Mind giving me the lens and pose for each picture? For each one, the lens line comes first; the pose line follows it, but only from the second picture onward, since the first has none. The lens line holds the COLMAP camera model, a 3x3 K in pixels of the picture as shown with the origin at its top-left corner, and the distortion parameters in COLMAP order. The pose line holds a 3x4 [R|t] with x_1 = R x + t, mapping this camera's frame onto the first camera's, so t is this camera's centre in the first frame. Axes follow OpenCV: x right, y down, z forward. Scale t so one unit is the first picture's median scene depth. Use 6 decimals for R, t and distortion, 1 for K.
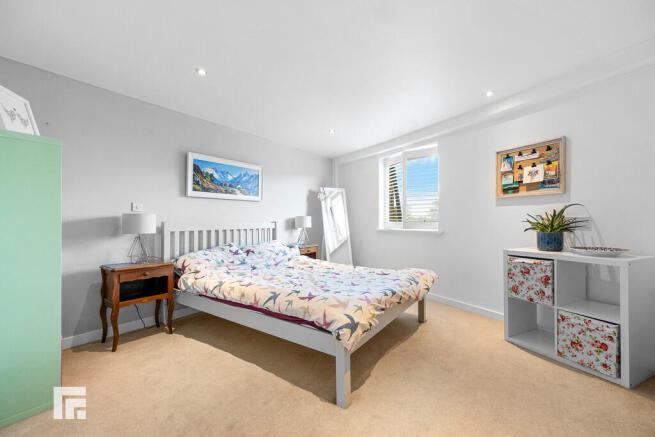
lens RADIAL K [[277.6, 0, 327.2], [0, 277.6, 220.1], [0, 0, 1]] dist [-0.007437, 0.001578]
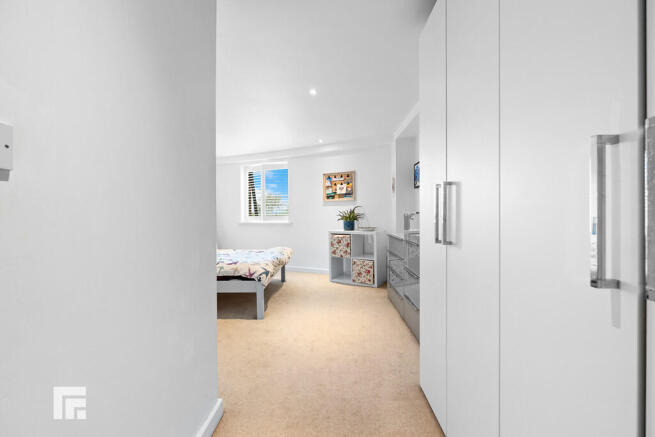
lens RADIAL K [[277.6, 0, 328.0], [0, 277.6, 216.3], [0, 0, 1]] dist [-0.007437, 0.001578]
pose [[0.817545, -0.009971, 0.575779, -0.411762], [0.007315, 0.999949, 0.006929, -0.000897], [-0.575819, -0.001453, 0.817576, -0.479946]]
